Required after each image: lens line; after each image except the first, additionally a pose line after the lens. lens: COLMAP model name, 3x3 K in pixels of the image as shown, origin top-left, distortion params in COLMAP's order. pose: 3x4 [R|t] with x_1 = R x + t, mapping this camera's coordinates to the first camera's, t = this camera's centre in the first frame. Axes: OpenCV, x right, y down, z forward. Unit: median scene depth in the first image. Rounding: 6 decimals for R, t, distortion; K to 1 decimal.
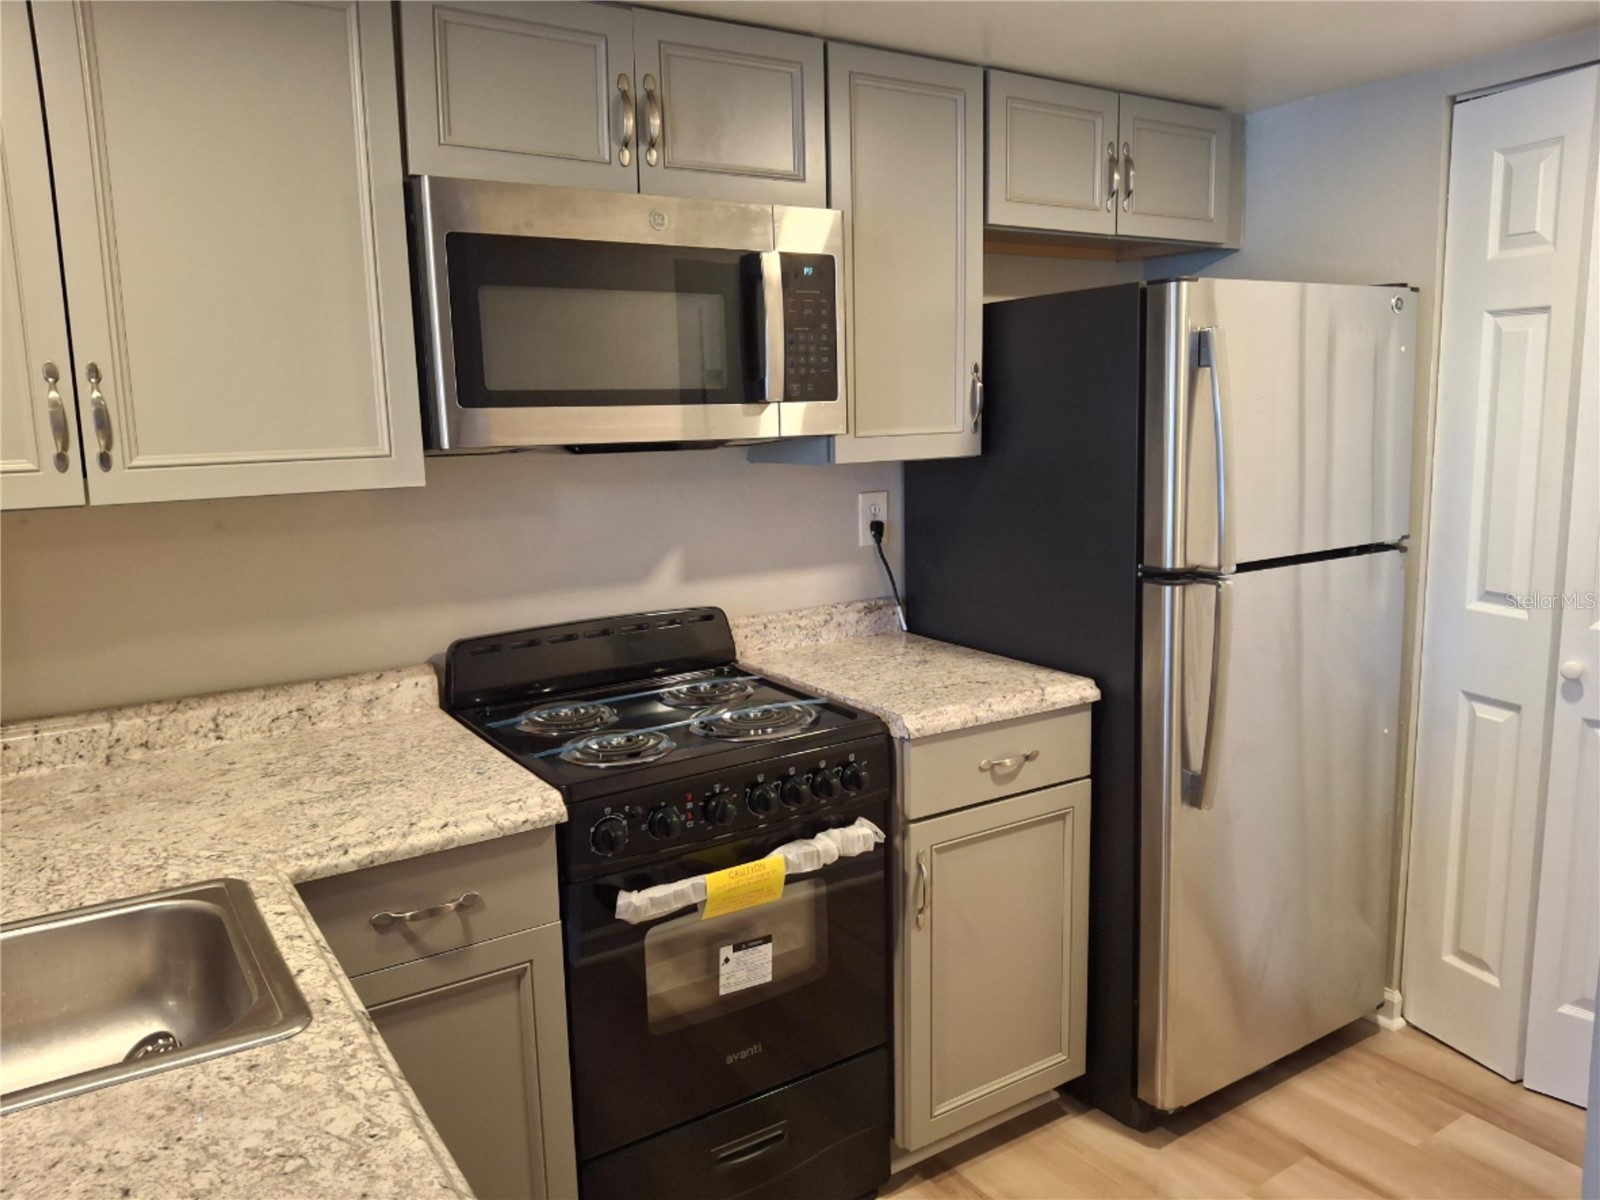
lens RADIAL K [[1182.8, 0, 819.4], [0, 1182.8, 600.9], [0, 0, 1]] dist [0.109052, -0.173134]
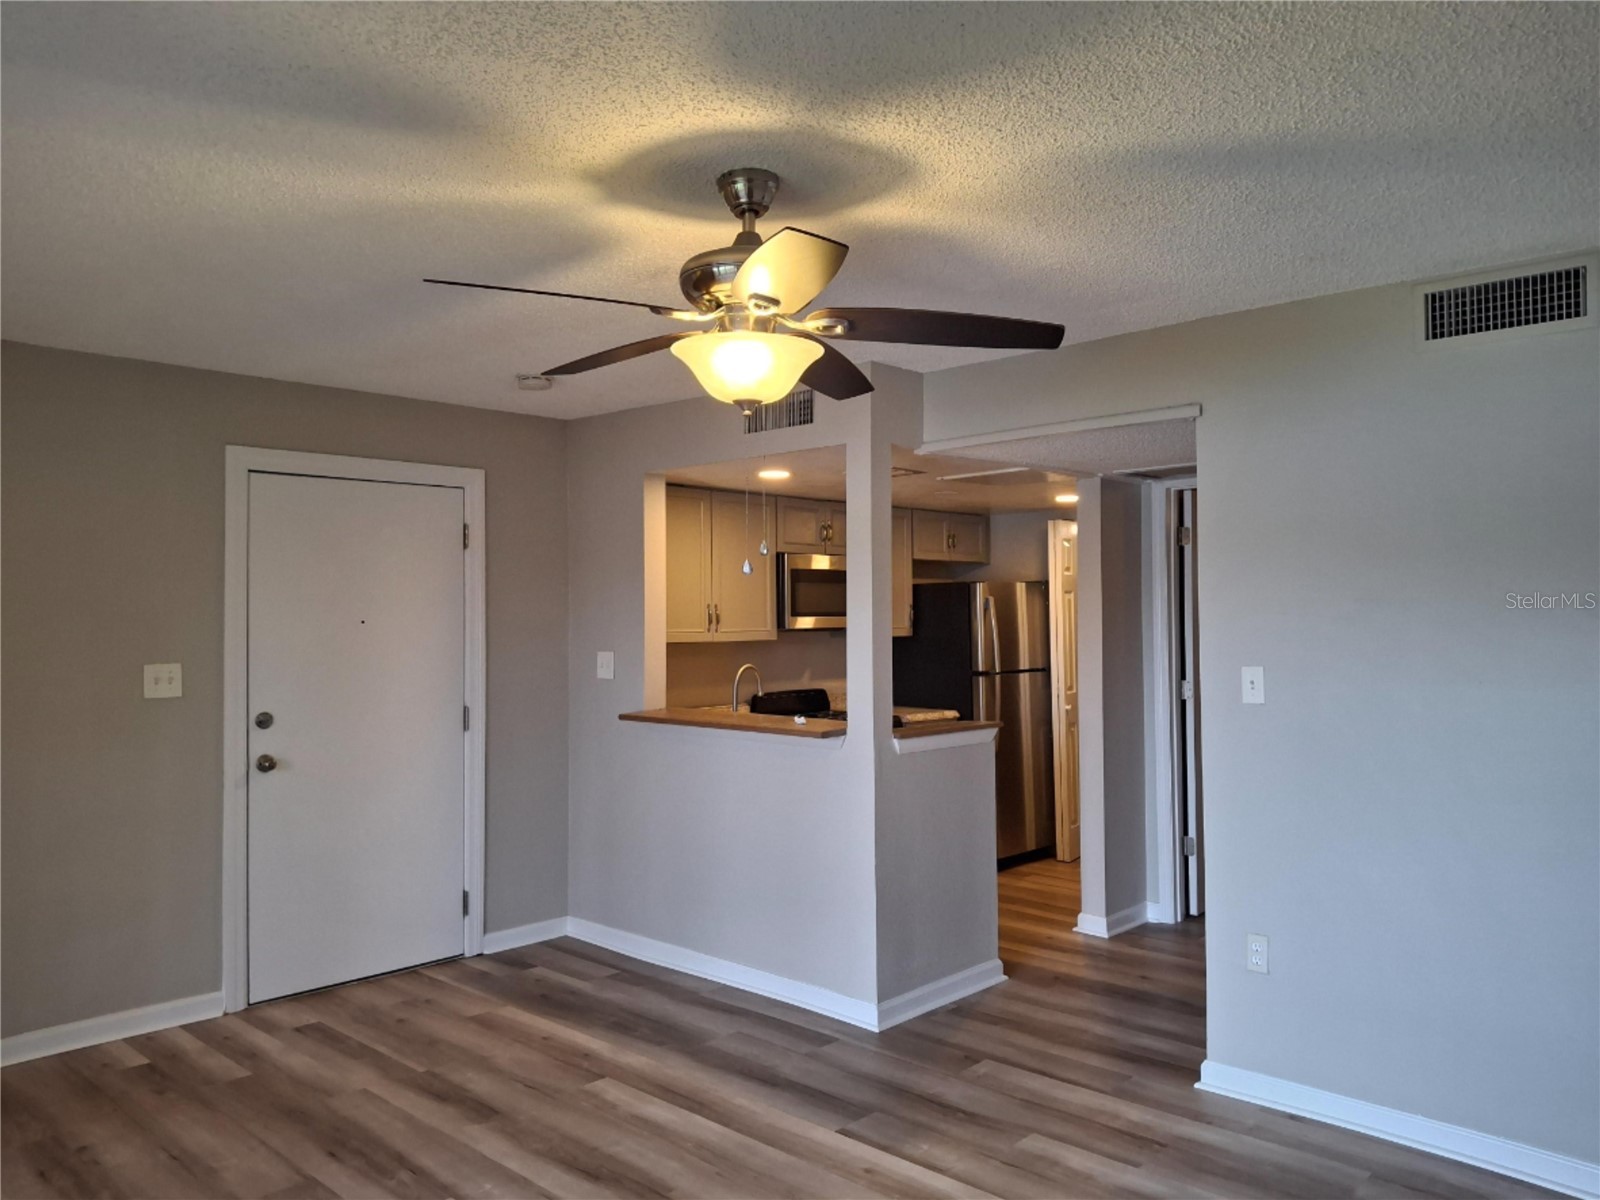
lens RADIAL K [[1179.8, 0, 800.0], [0, 1179.8, 600.0], [0, 0, 1]] dist [0.111600, -0.234602]
pose [[0.971639, 0.019608, 0.235655, -0.982031], [0.022856, 0.984103, -0.176122, 0.353441], [-0.235362, 0.176513, 0.955745, -2.049005]]
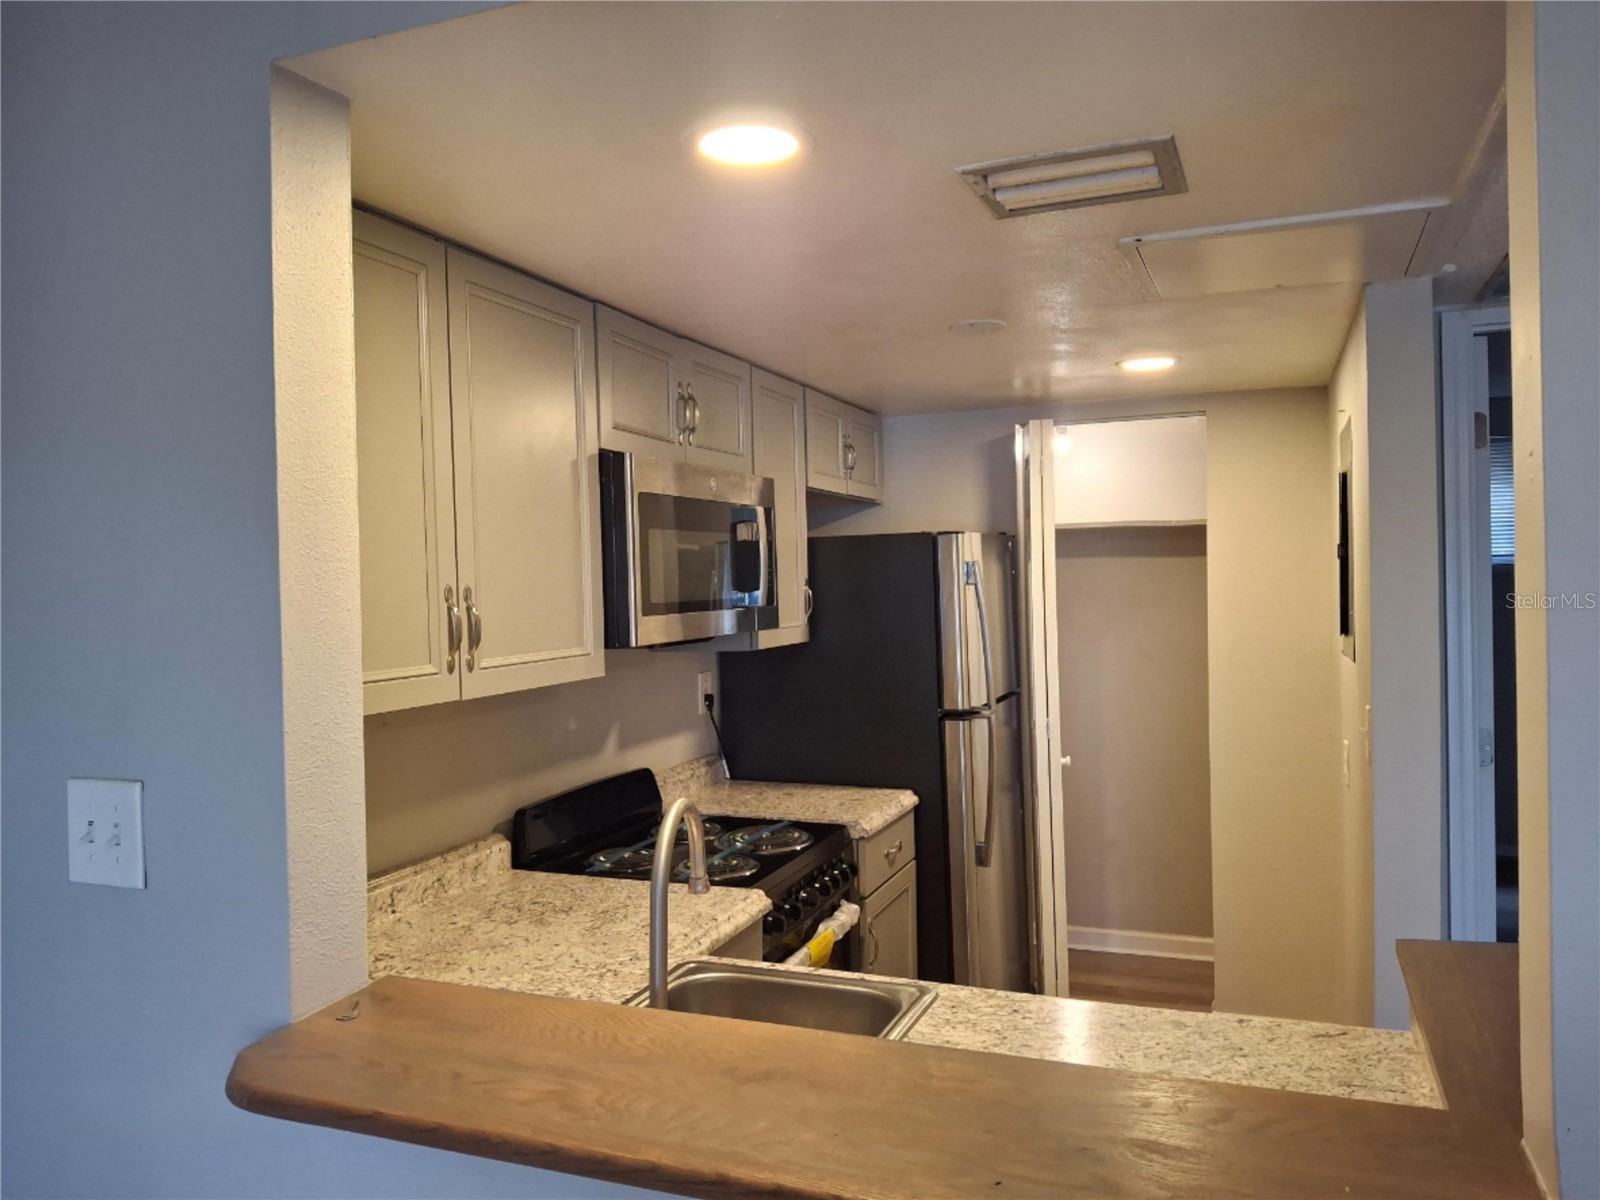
lens RADIAL K [[1182.8, 0, 819.4], [0, 1182.8, 600.9], [0, 0, 1]] dist [0.109052, -0.173134]
pose [[0.805698, -0.007112, 0.592284, -0.852597], [0.100357, 0.987111, -0.124665, 0.007312], [-0.583763, 0.159882, 0.796027, -0.170042]]
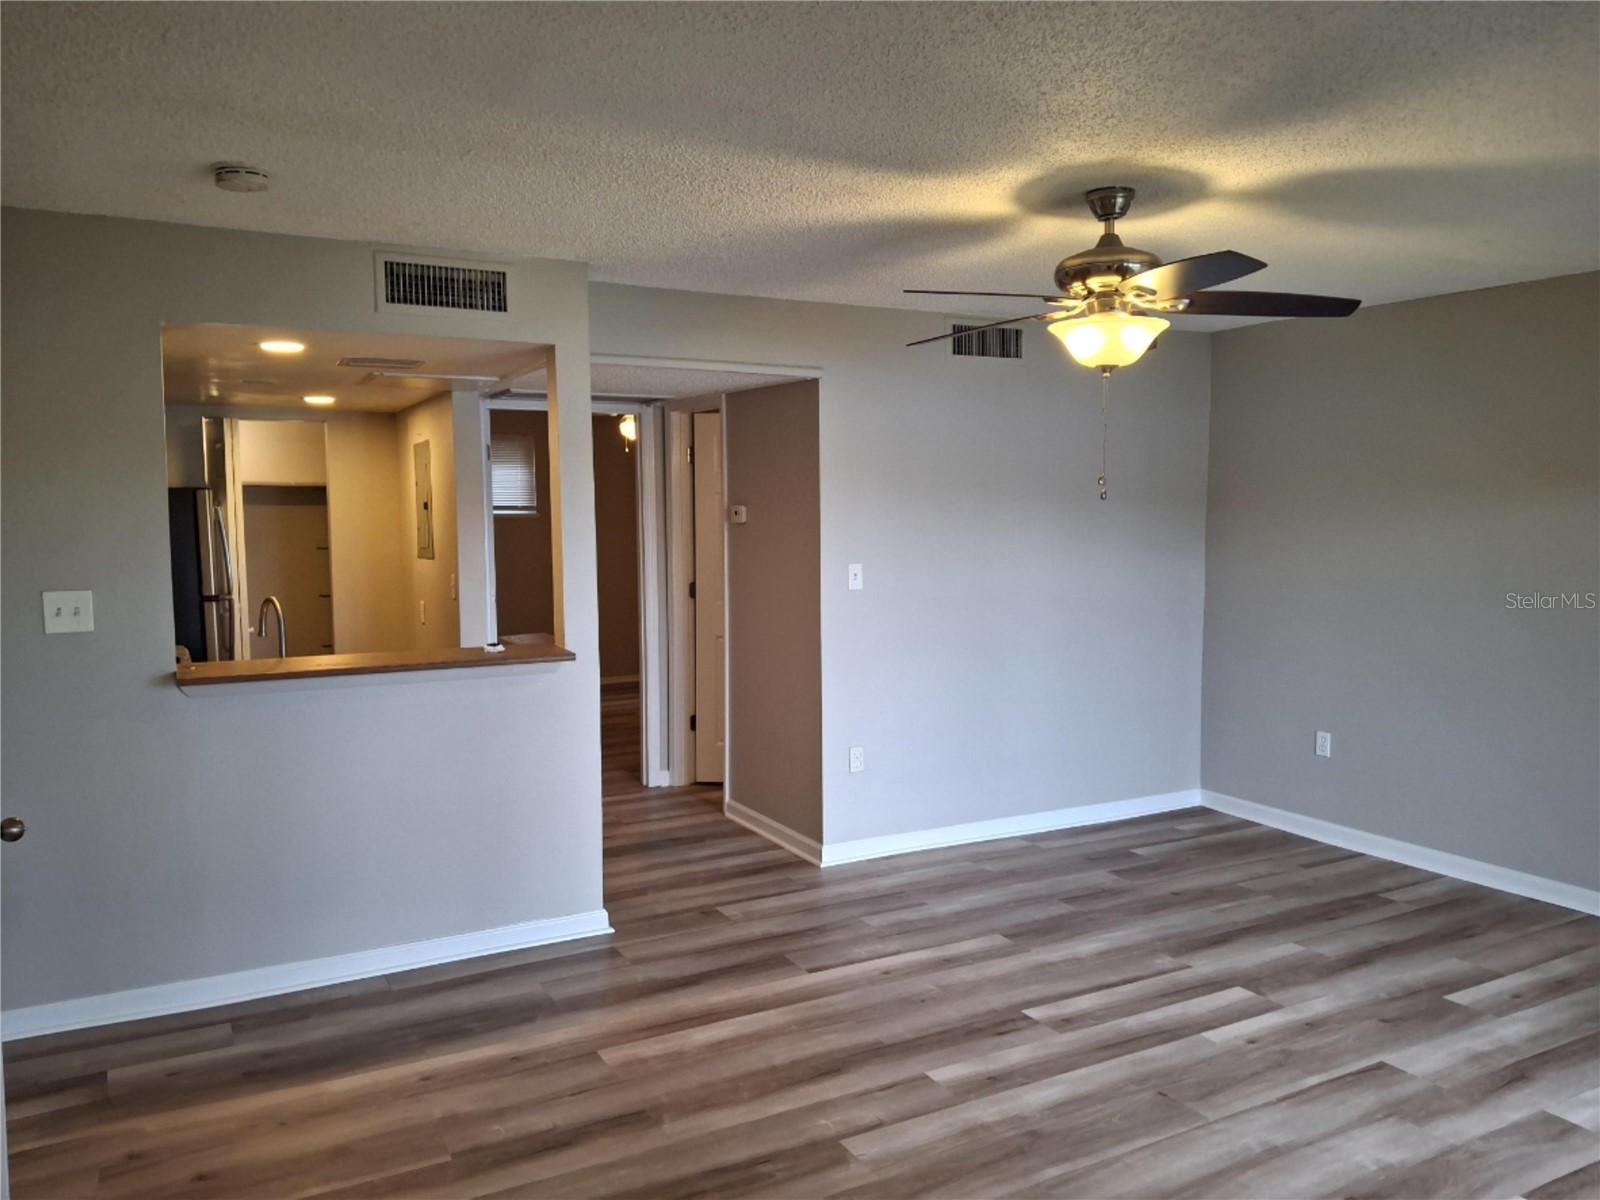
lens RADIAL K [[1179.8, 0, 800.0], [0, 1179.8, 600.0], [0, 0, 1]] dist [0.111600, -0.234602]
pose [[0.081481, -0.052322, 0.995301, -2.454348], [0.169375, 0.984823, 0.037905, 0.112596], [-0.982178, 0.165490, 0.089106, -0.556071]]
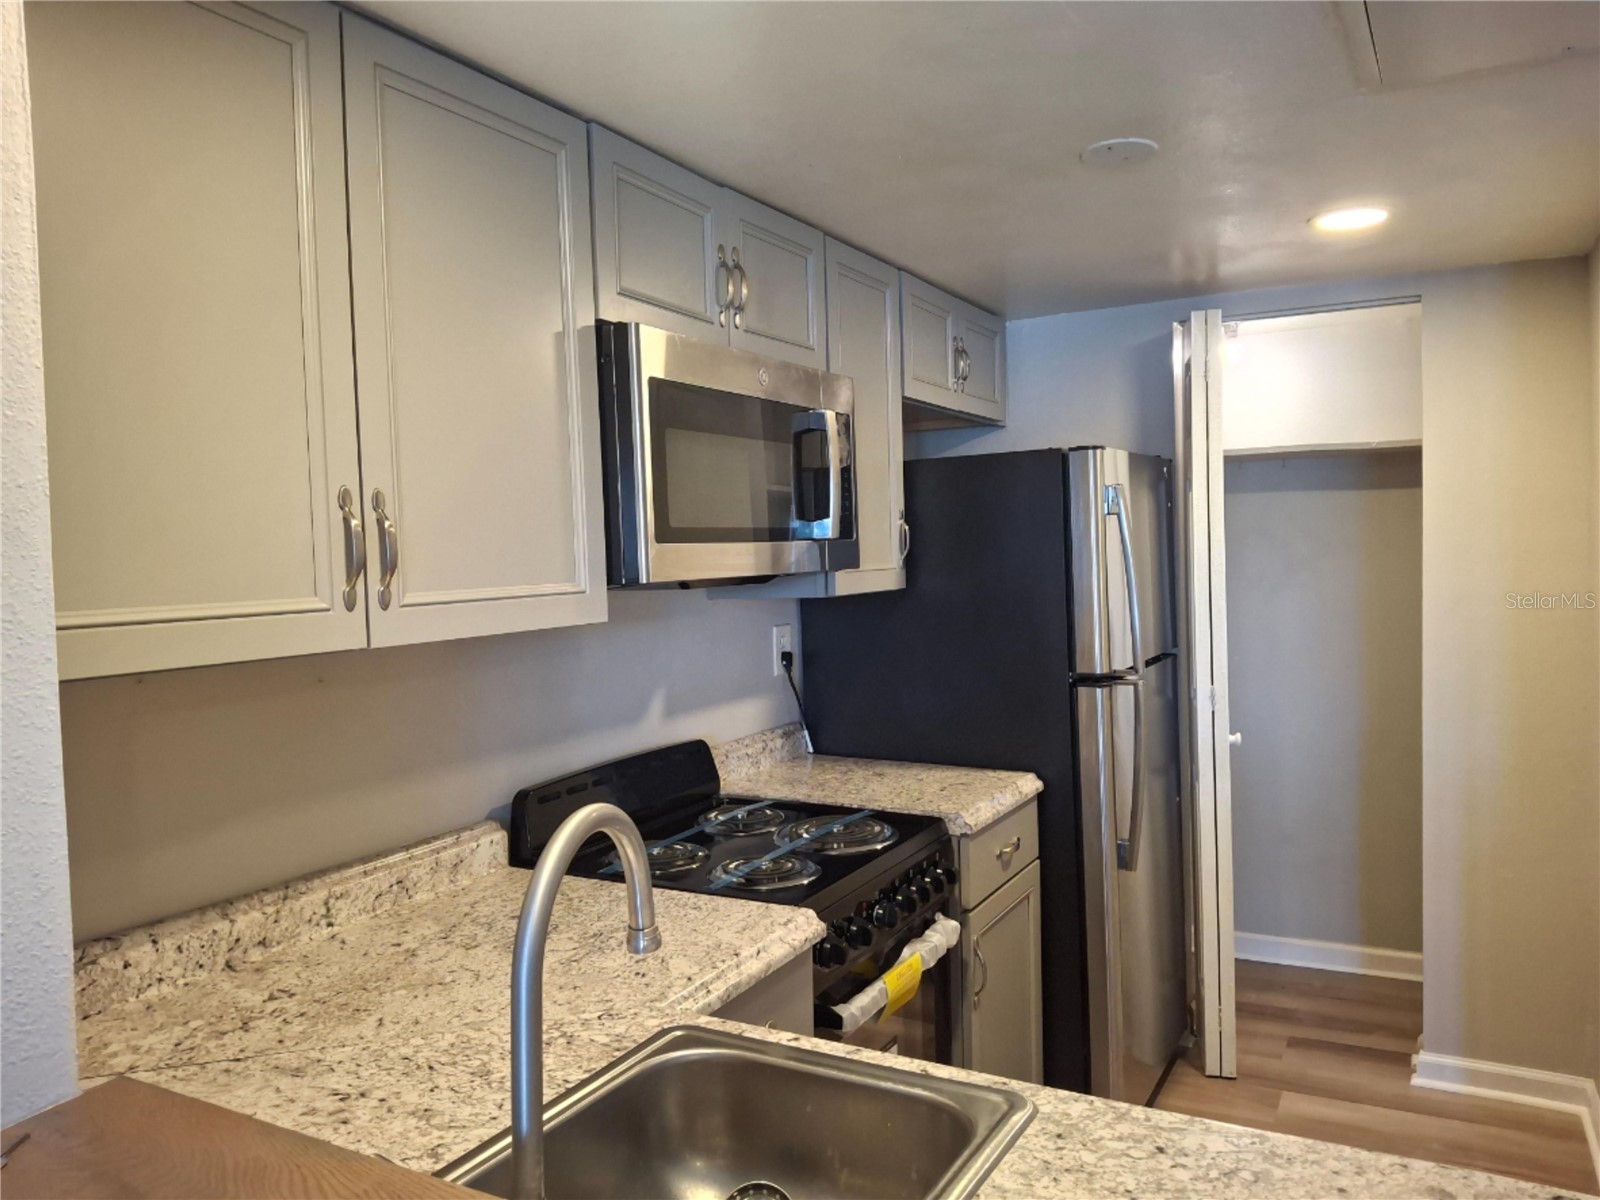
lens RADIAL K [[1179.1, 0, 810.8], [0, 1179.1, 603.5], [0, 0, 1]] dist [0.102295, -0.202769]
pose [[0.877025, -0.024469, 0.479821, -0.611152], [0.086530, 0.990416, -0.107653, 0.008223], [-0.472588, 0.135934, 0.870737, 0.063376]]
